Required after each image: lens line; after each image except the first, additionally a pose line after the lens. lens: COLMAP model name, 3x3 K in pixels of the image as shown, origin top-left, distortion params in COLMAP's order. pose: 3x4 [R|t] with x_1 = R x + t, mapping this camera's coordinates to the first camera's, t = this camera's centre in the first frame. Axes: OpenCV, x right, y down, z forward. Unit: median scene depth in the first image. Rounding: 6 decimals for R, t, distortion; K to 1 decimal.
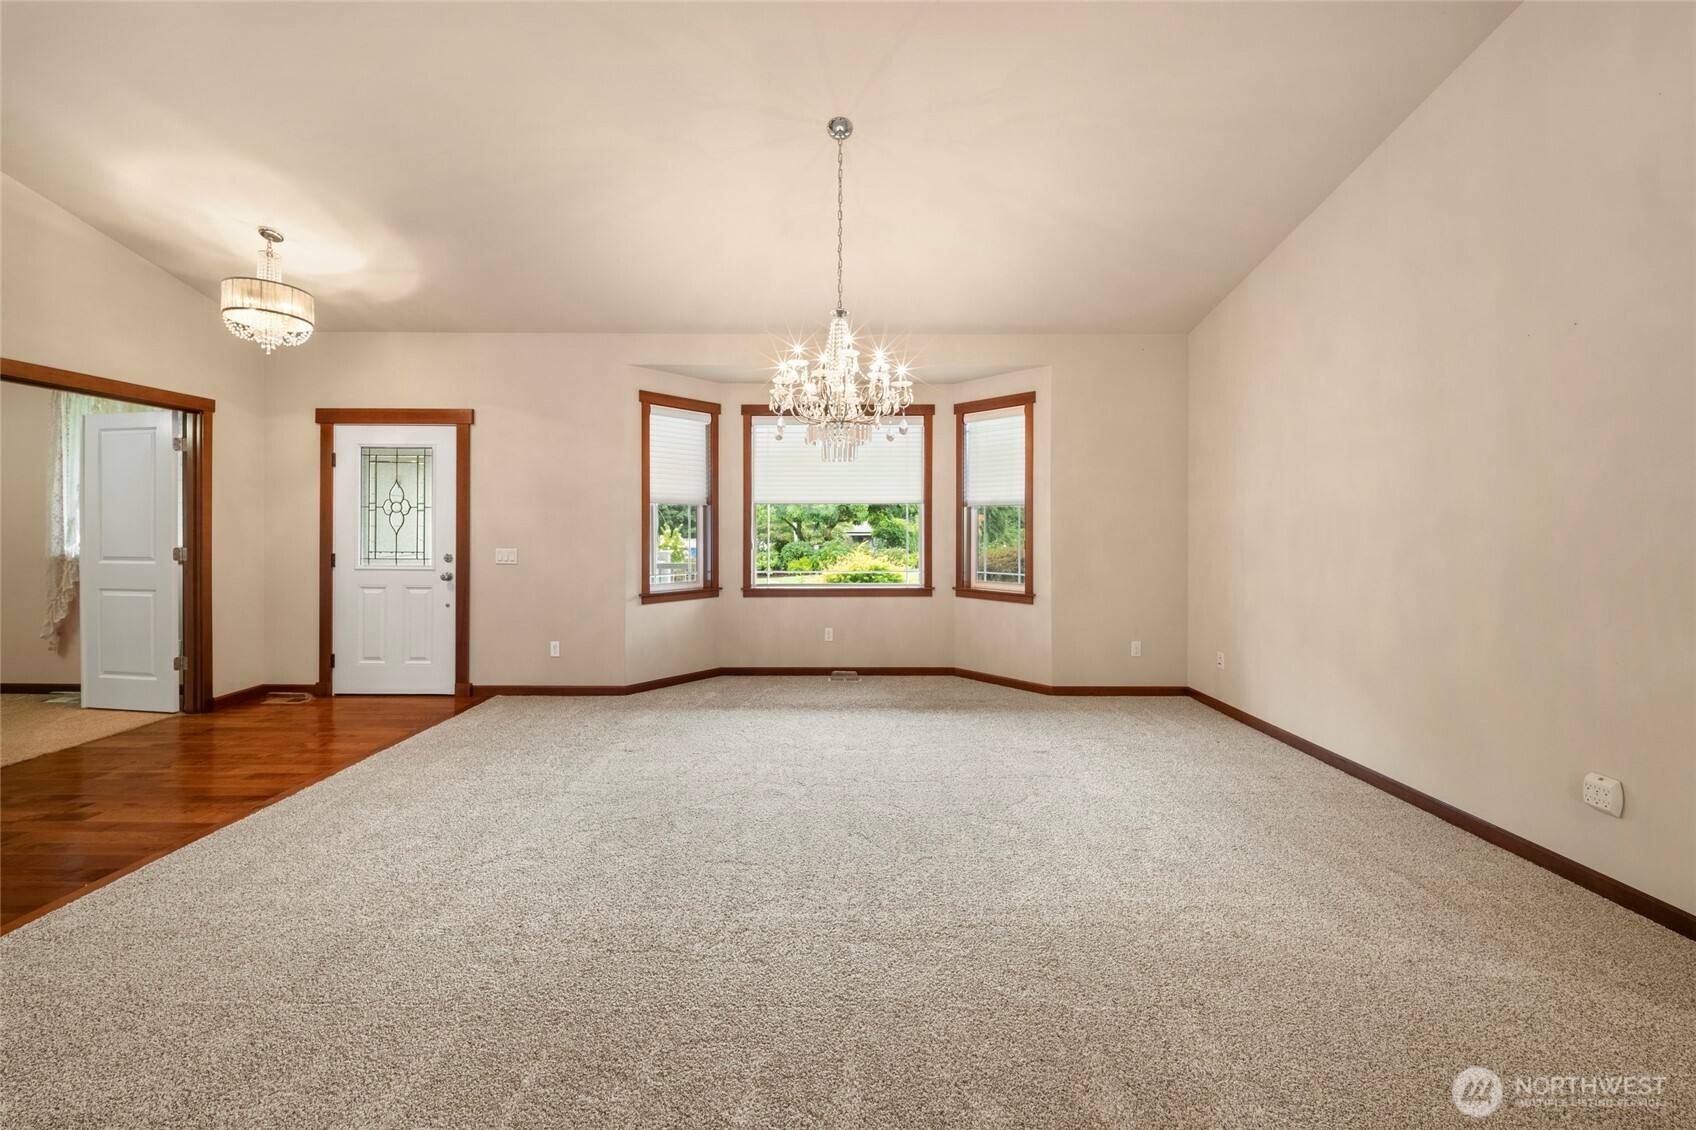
lens RADIAL K [[611.9, 0, 851.4], [0, 611.9, 524.5], [0, 0, 1]] dist [0.007585, -0.005644]
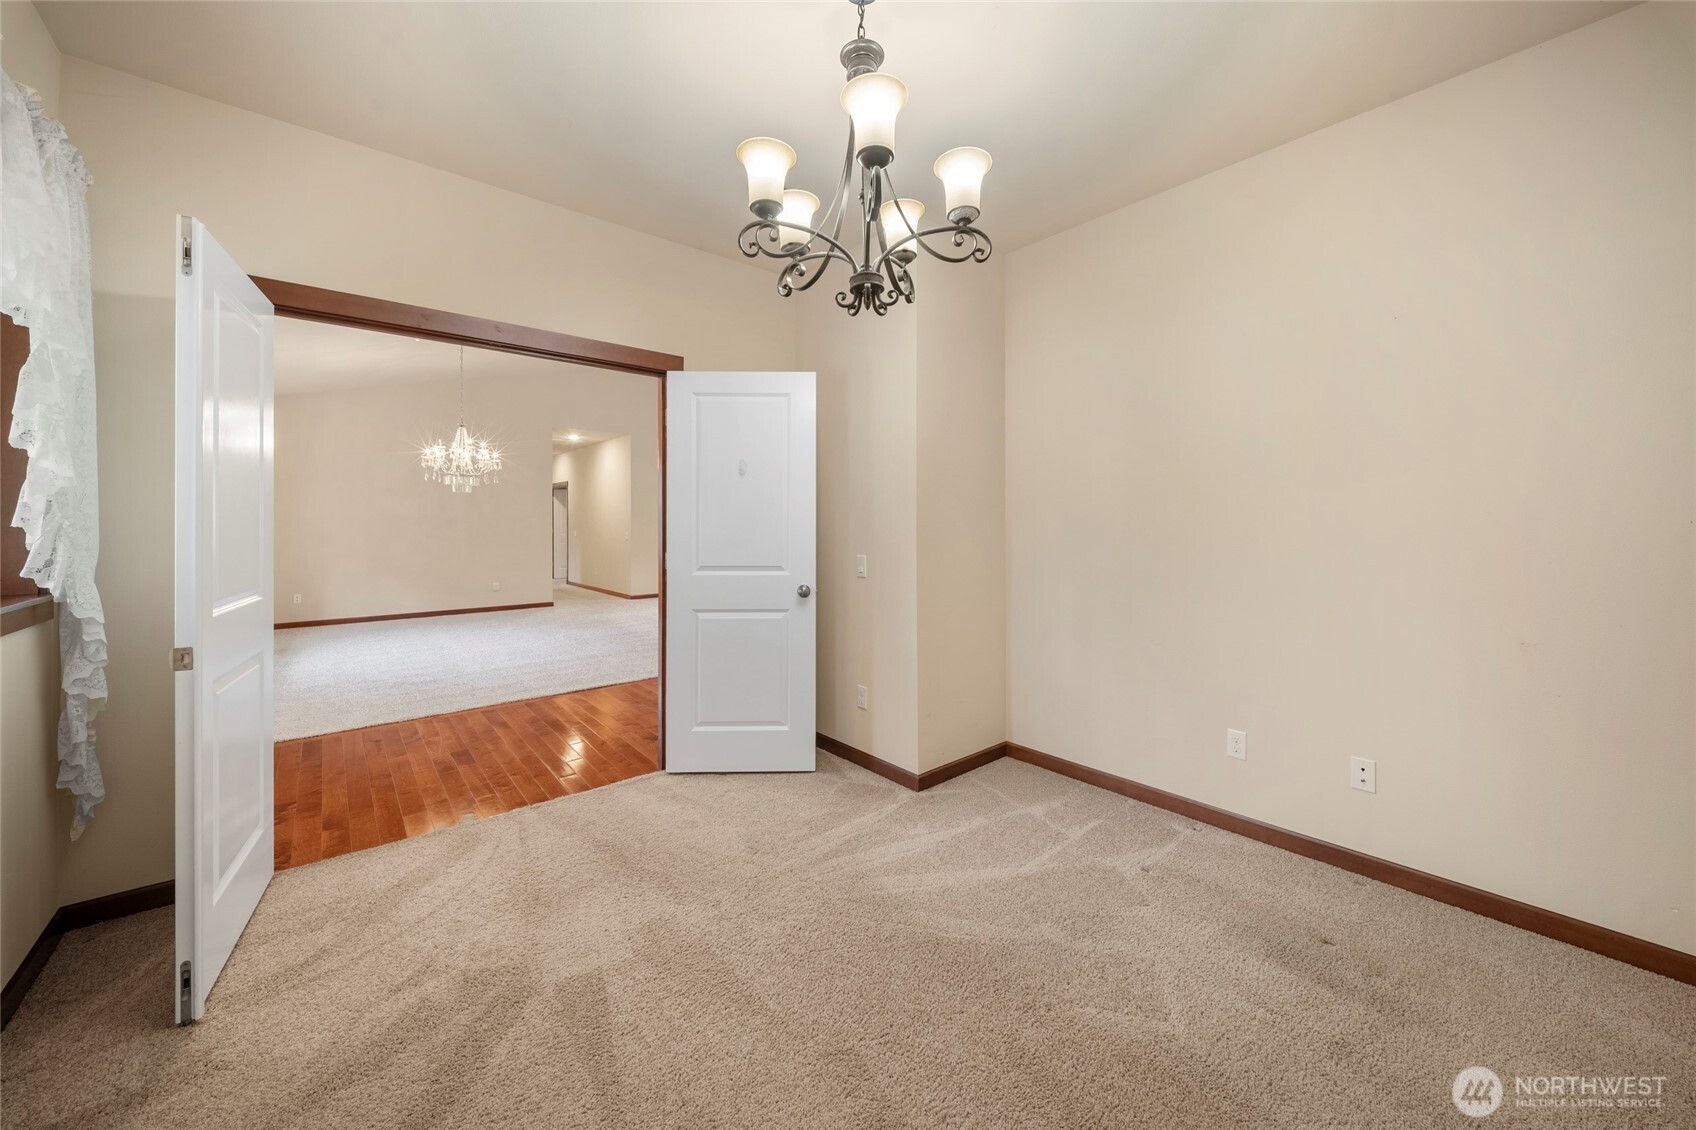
lens RADIAL K [[611.9, 0, 851.4], [0, 611.9, 524.5], [0, 0, 1]] dist [0.007585, -0.005644]
pose [[-0.660767, -0.004206, 0.750579, -1.484801], [-0.006618, 0.999978, -0.000222, -0.000542], [-0.750562, -0.005114, -0.660780, 0.817357]]
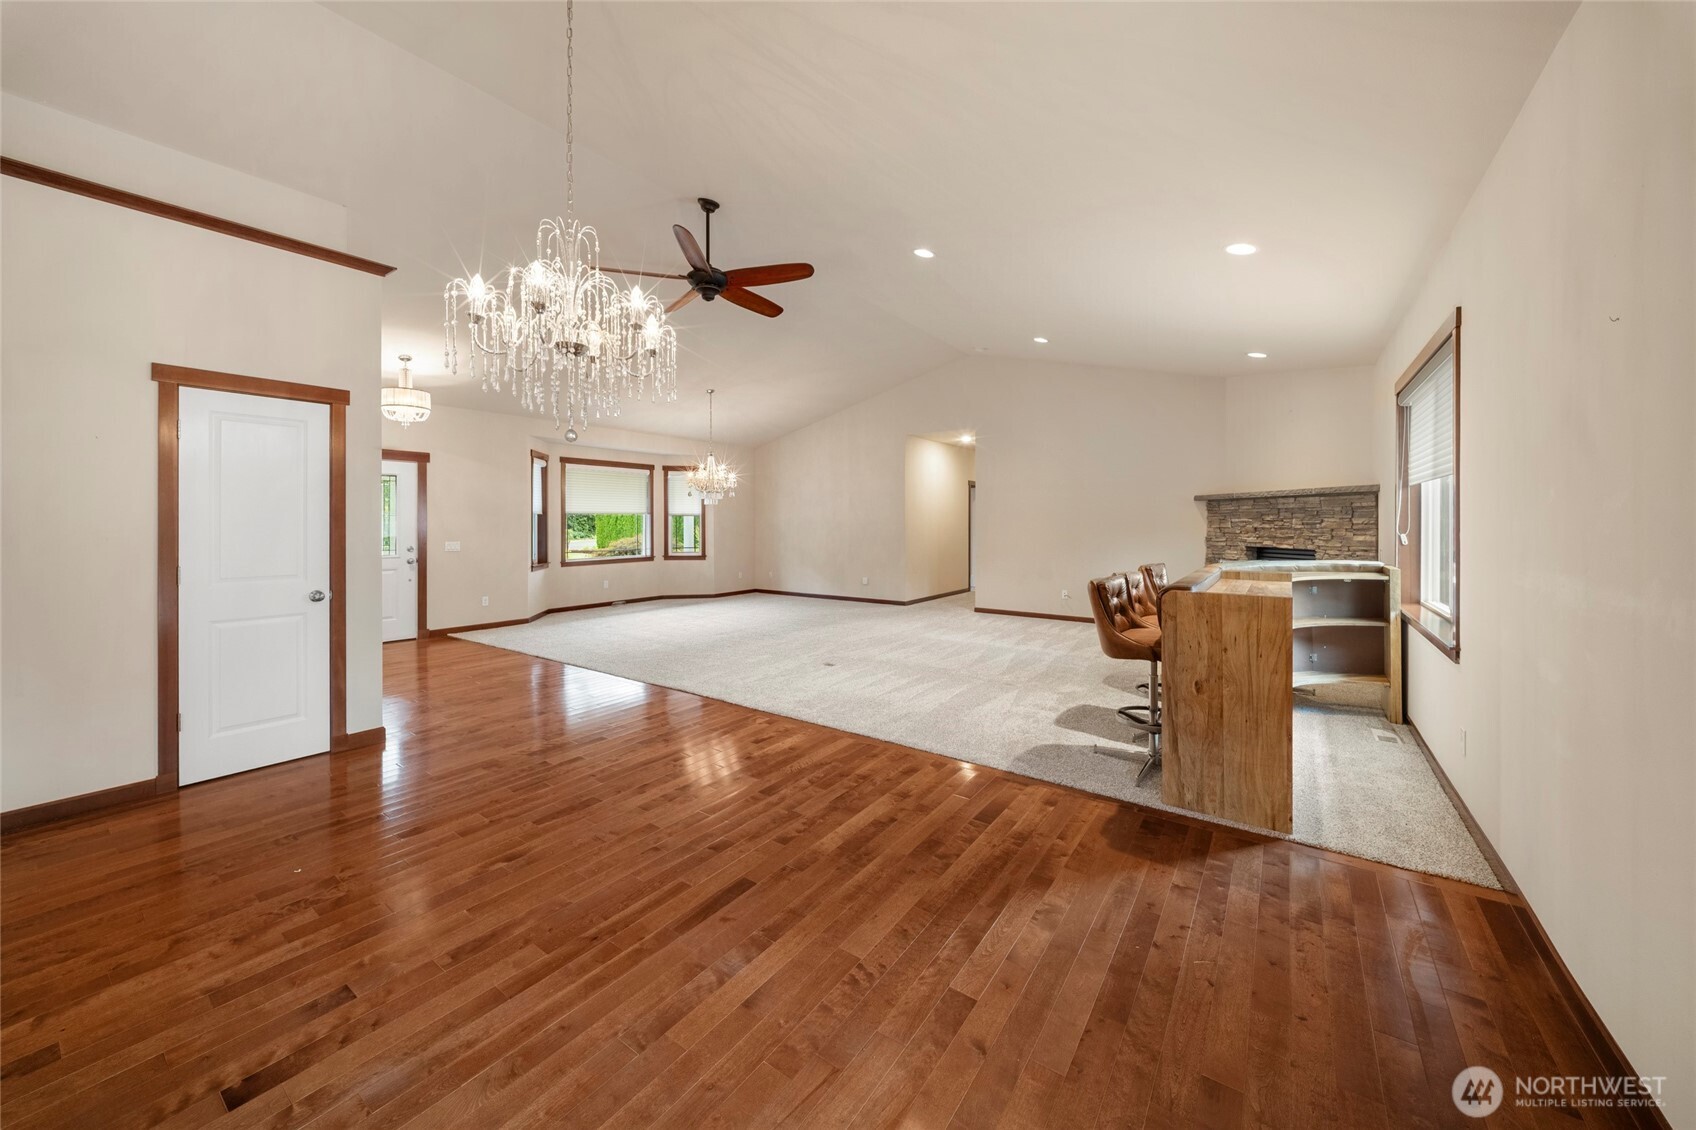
lens RADIAL K [[604.5, 0, 850.7], [0, 604.5, 513.7], [0, 0, 1]] dist [0.015547, -0.006926]
pose [[0.574833, 0.010756, 0.818200, -1.175265], [-0.005037, 0.999941, -0.009606, -0.022278], [-0.818255, 0.001400, 0.574854, -0.703185]]
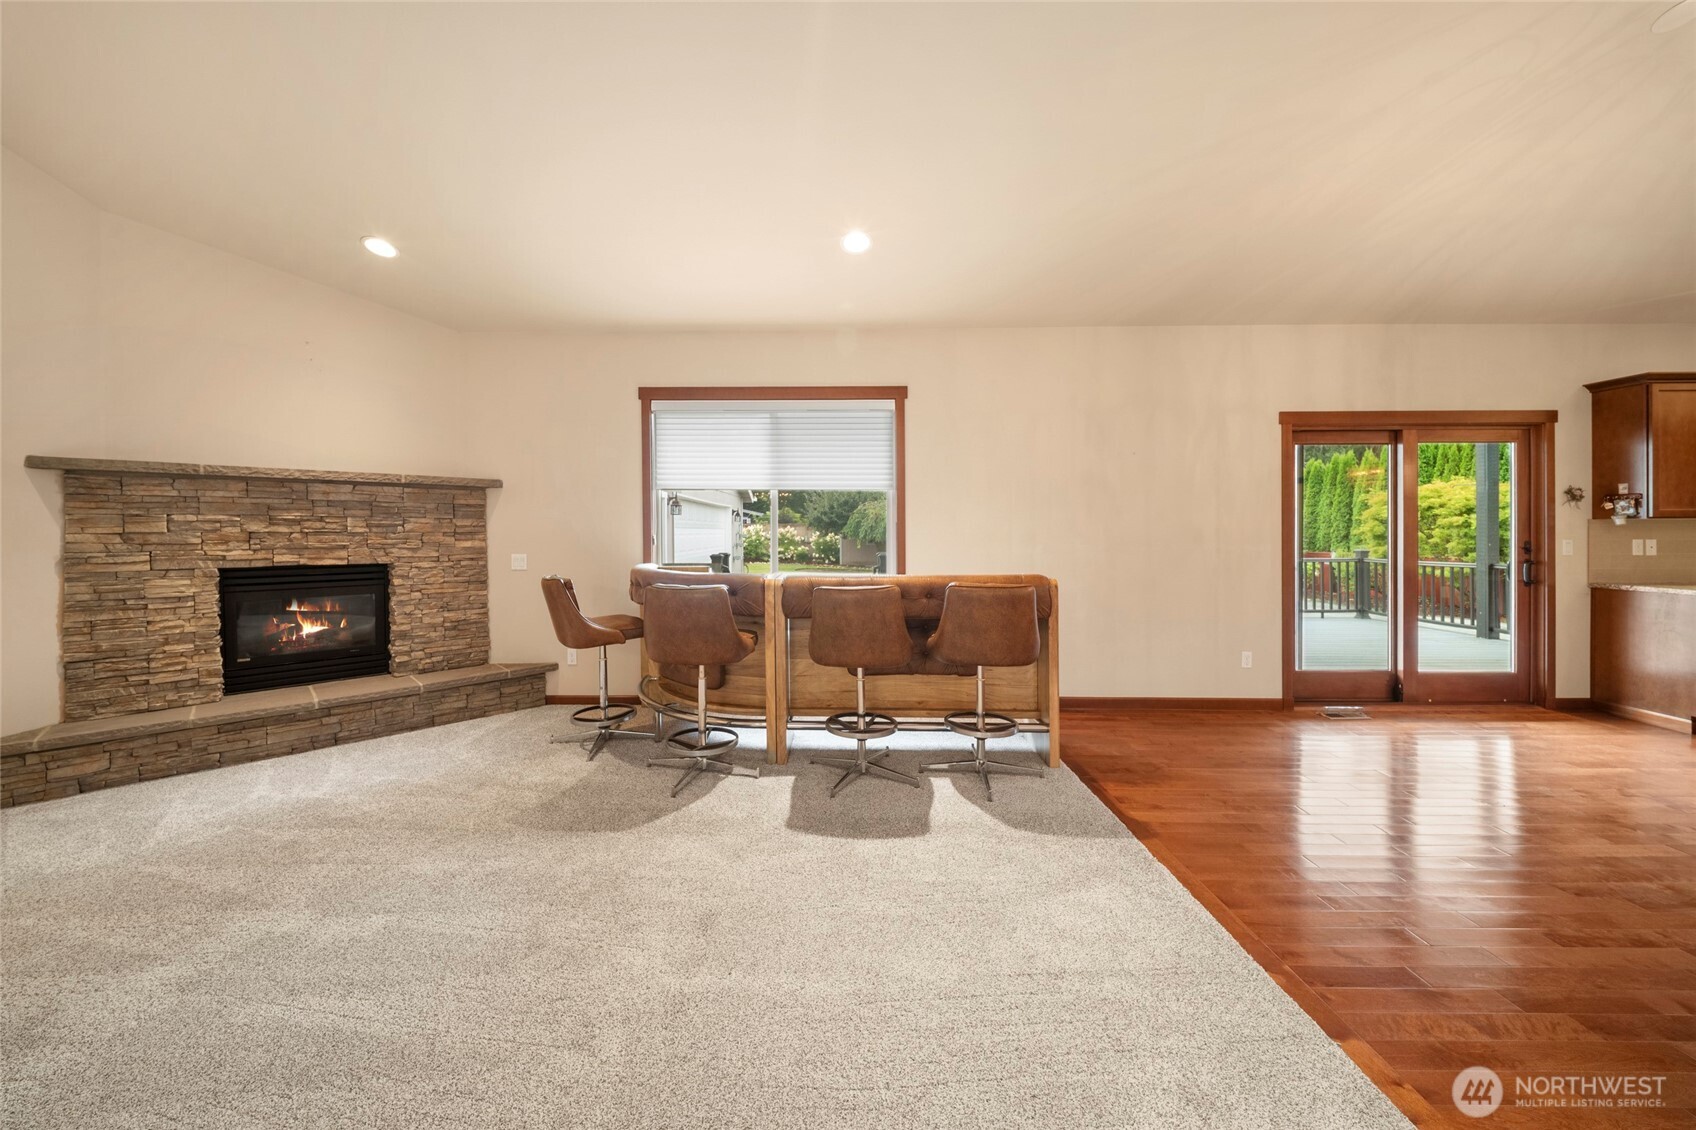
lens RADIAL K [[609.6, 0, 822.9], [0, 609.6, 539.7], [0, 0, 1]] dist [0.001767, -0.004860]
pose [[-0.999875, -0.001310, 0.015775, -0.285383], [-0.001246, 0.999991, 0.004056, -0.004075], [-0.015780, 0.004036, -0.999867, 0.044765]]
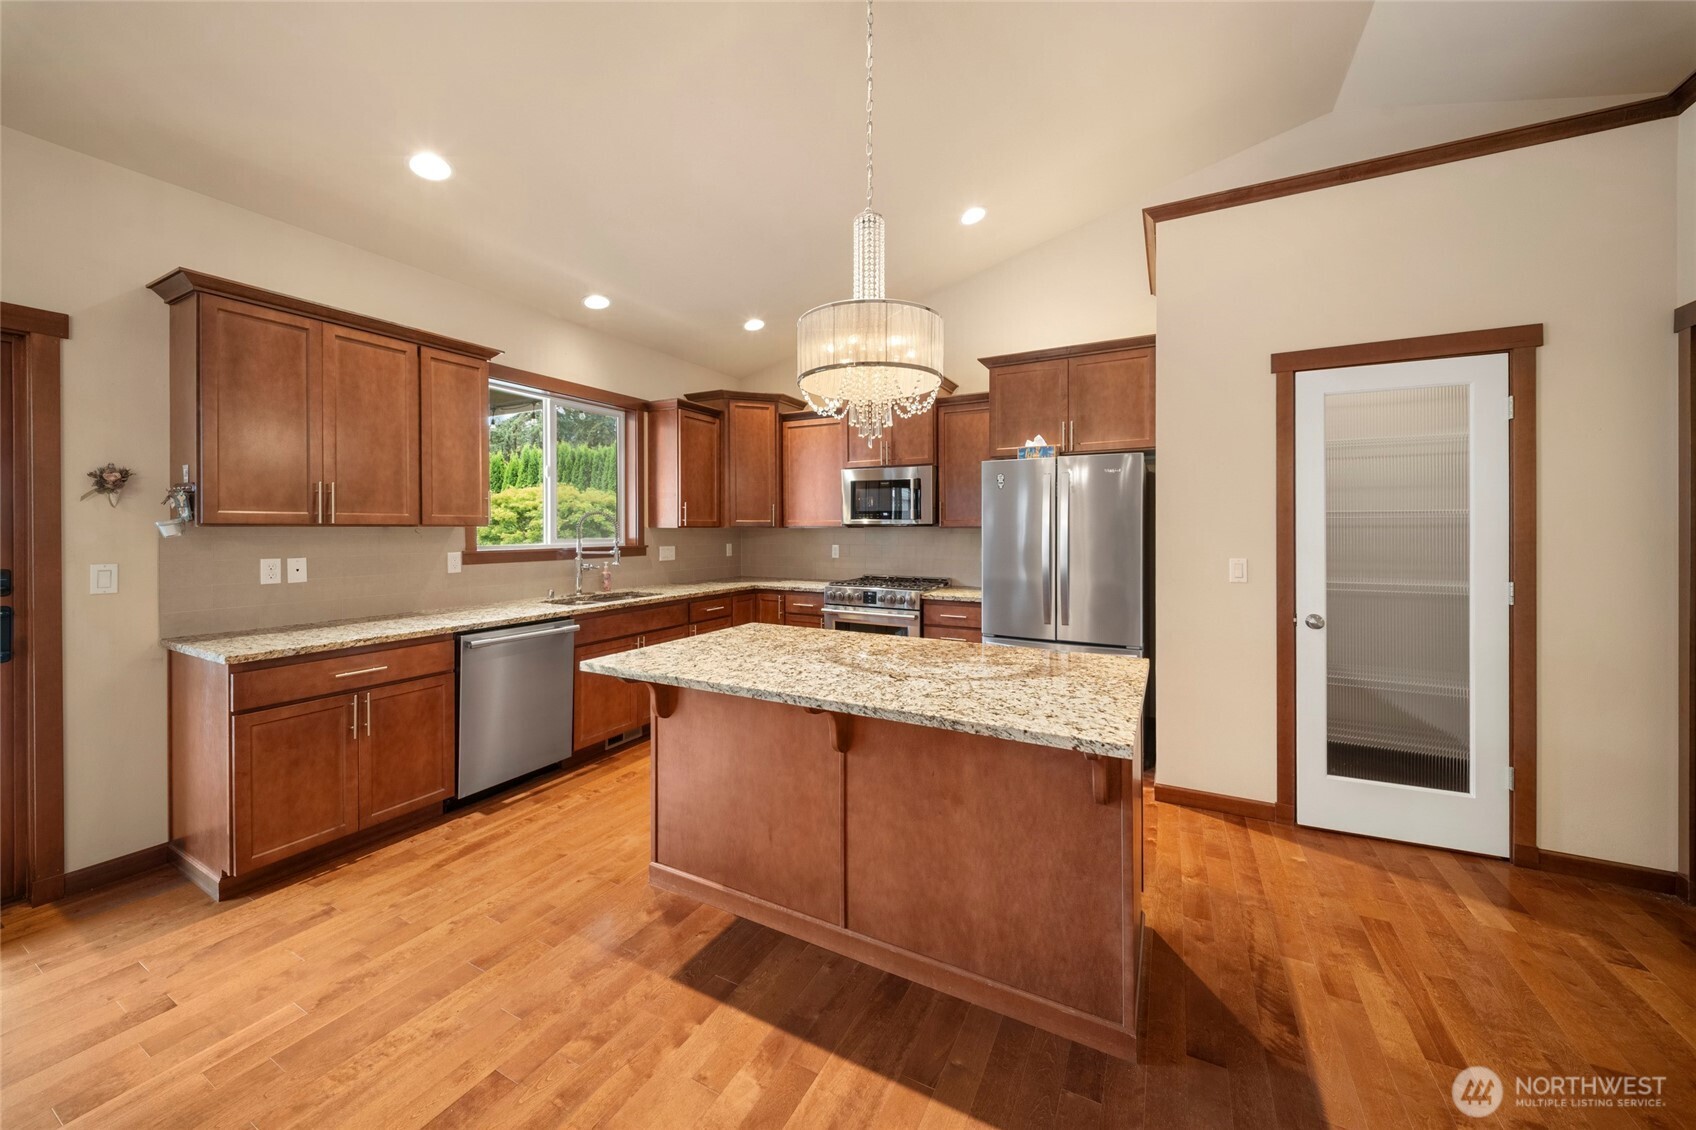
lens RADIAL K [[600.5, 0, 856.4], [0, 600.5, 533.1], [0, 0, 1]] dist [0.025385, -0.014157]
pose [[-0.455601, 0.001978, -0.890182, -1.186172], [0.005052, 0.999987, -0.000364, -0.022525], [0.890170, -0.004663, -0.455605, -0.111904]]
